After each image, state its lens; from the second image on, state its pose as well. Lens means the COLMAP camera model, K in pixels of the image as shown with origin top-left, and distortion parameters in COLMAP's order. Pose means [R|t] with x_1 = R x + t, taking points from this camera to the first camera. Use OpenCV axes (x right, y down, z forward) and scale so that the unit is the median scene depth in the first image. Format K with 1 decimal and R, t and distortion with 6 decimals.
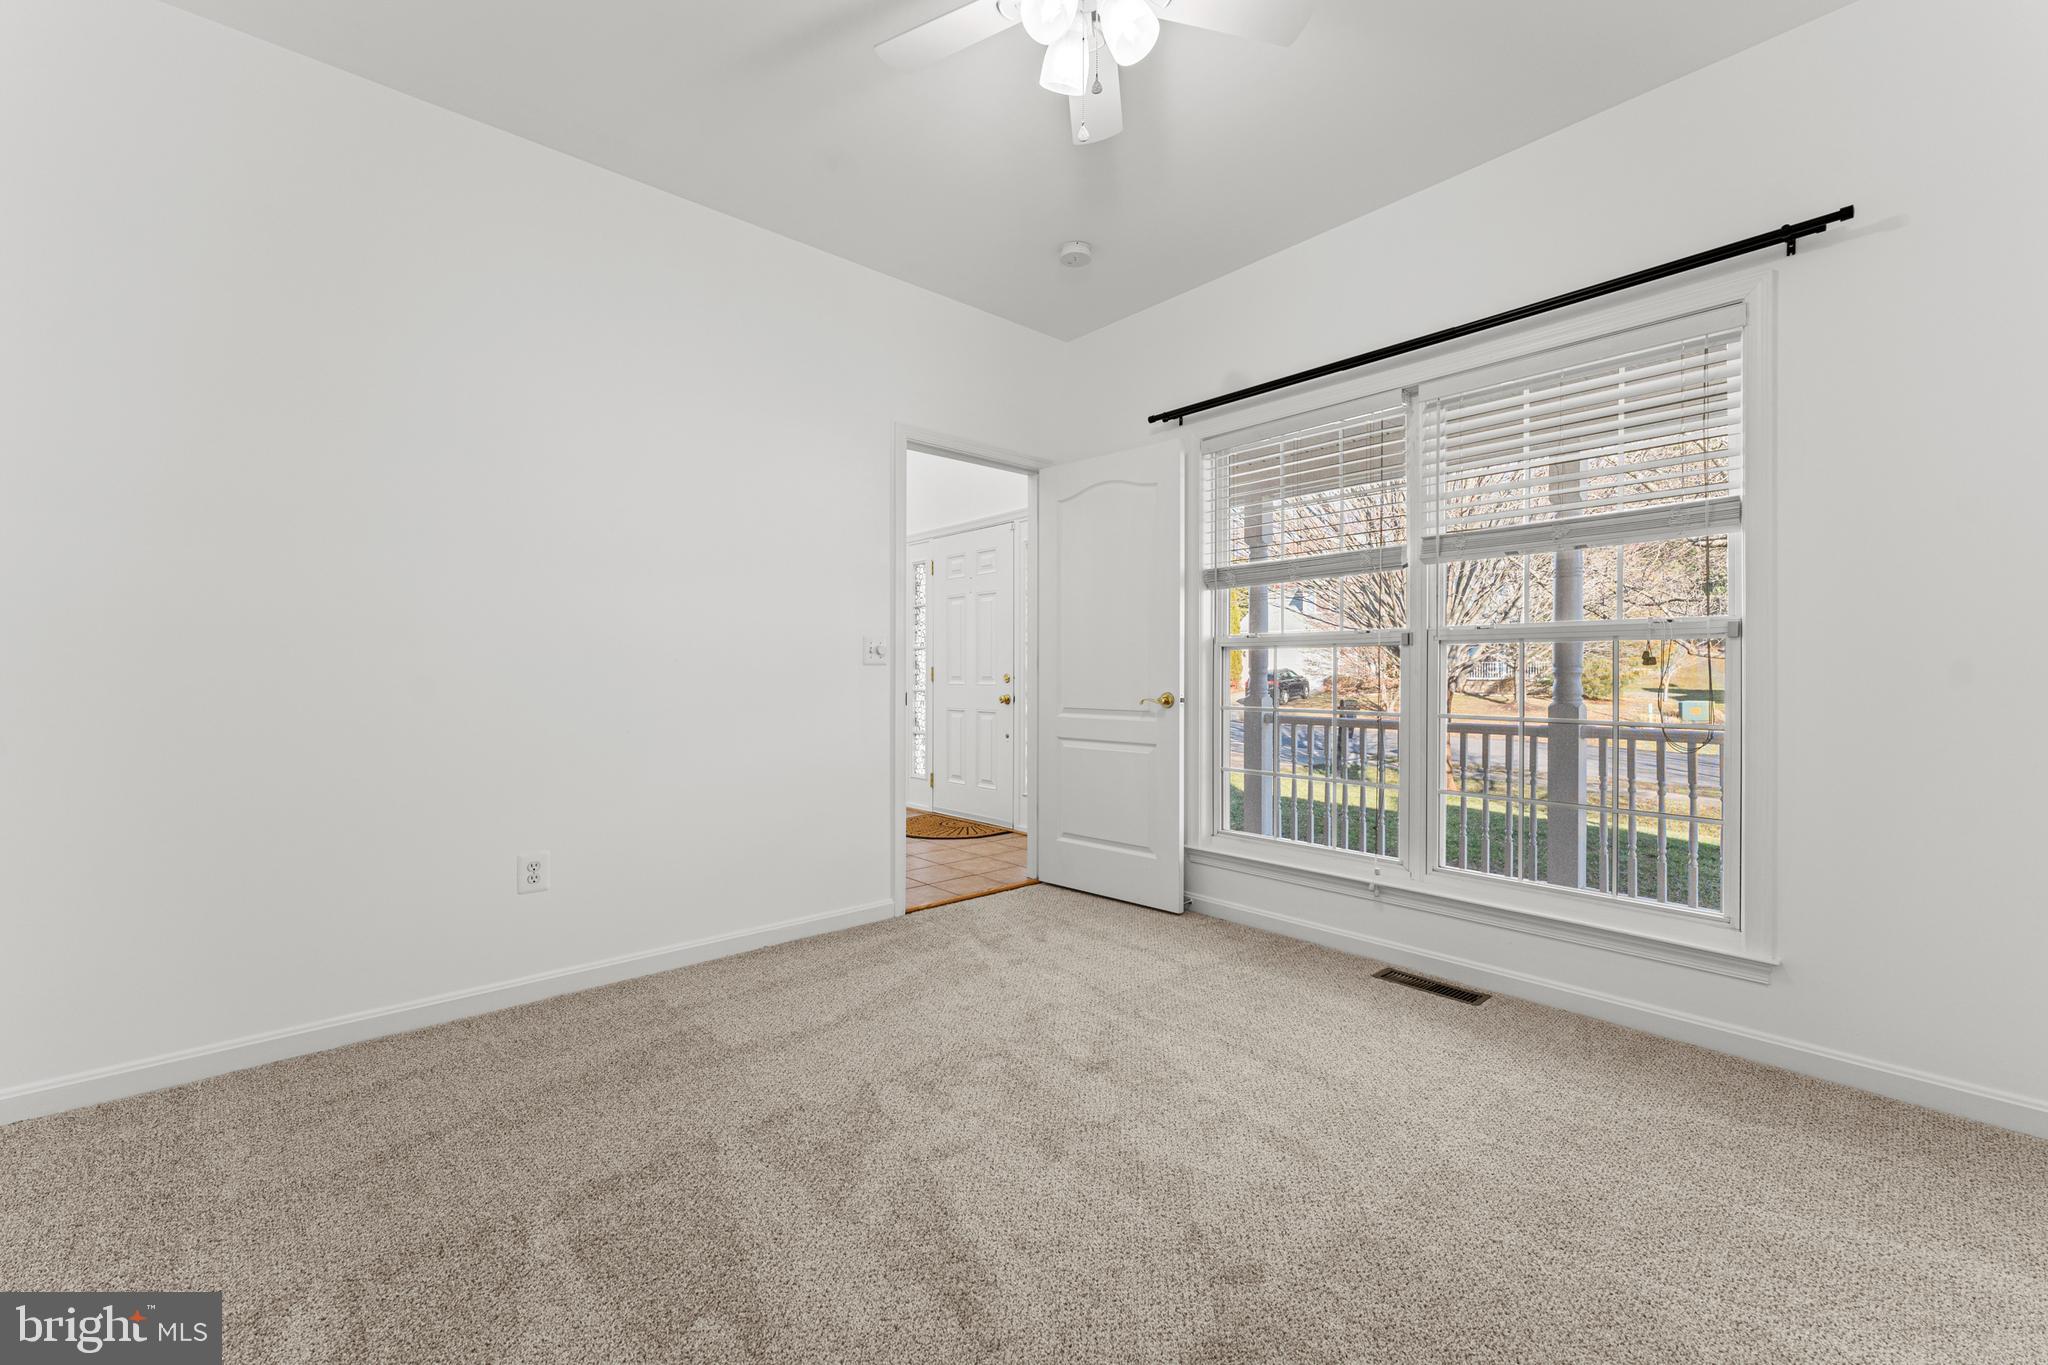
lens RADIAL K [[819.7, 0, 1025.4], [0, 819.7, 679.1], [0, 0, 1]] dist [0.002554, -0.000412]
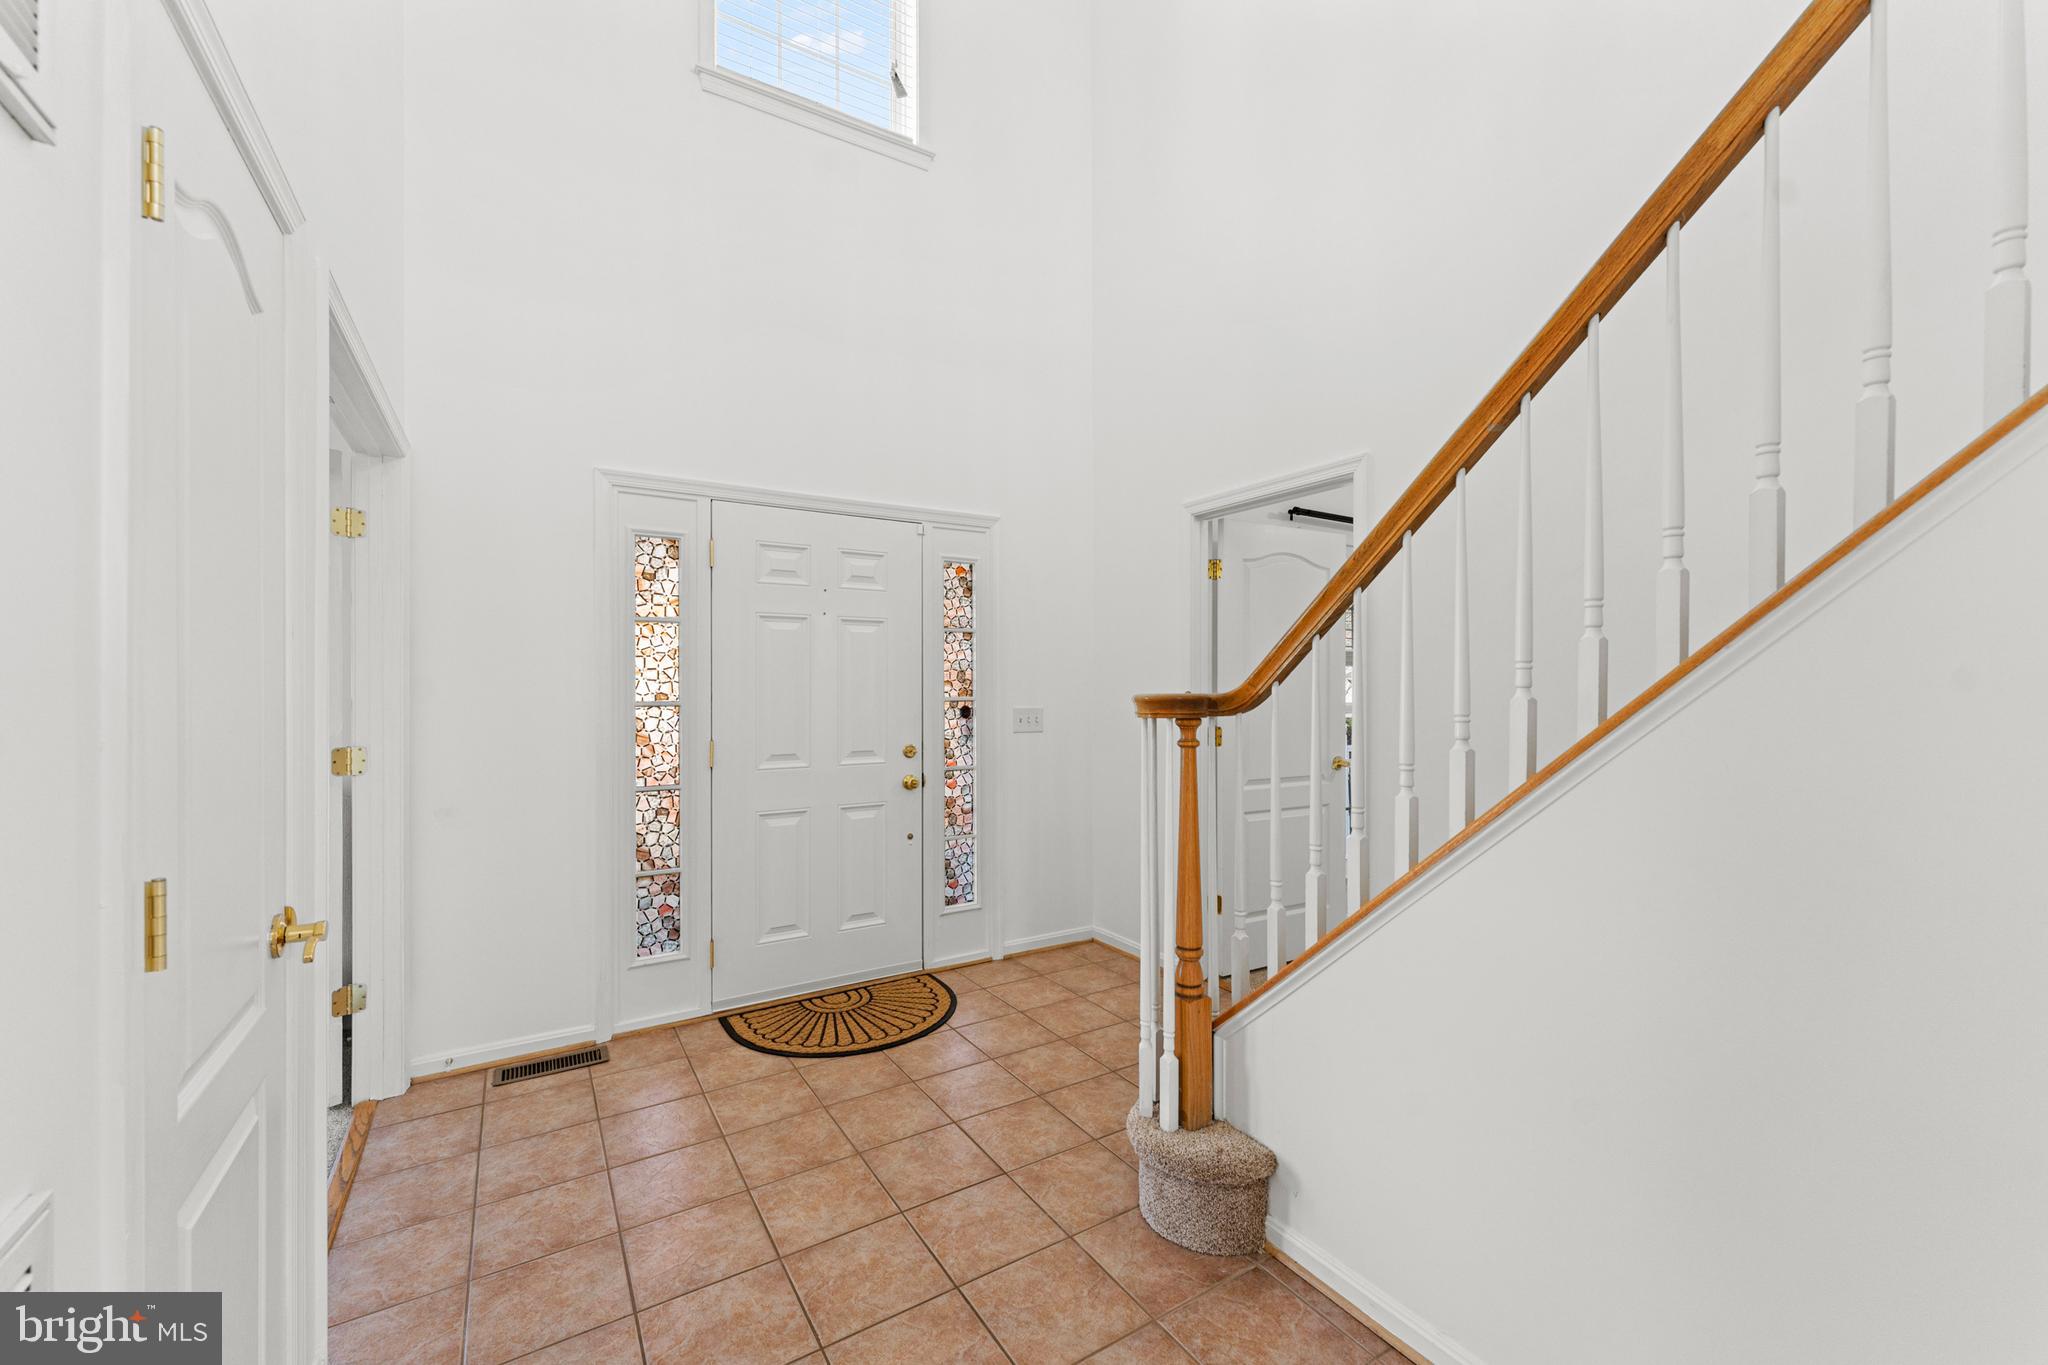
lens RADIAL K [[819.7, 0, 1012.8], [0, 819.7, 687.4], [0, 0, 1]] dist [0.002554, -0.000412]
pose [[0.209149, 0.008620, 0.977846, -0.641948], [0.010345, 0.999886, -0.011027, -0.043953], [-0.977829, 0.012422, 0.209036, 0.758512]]
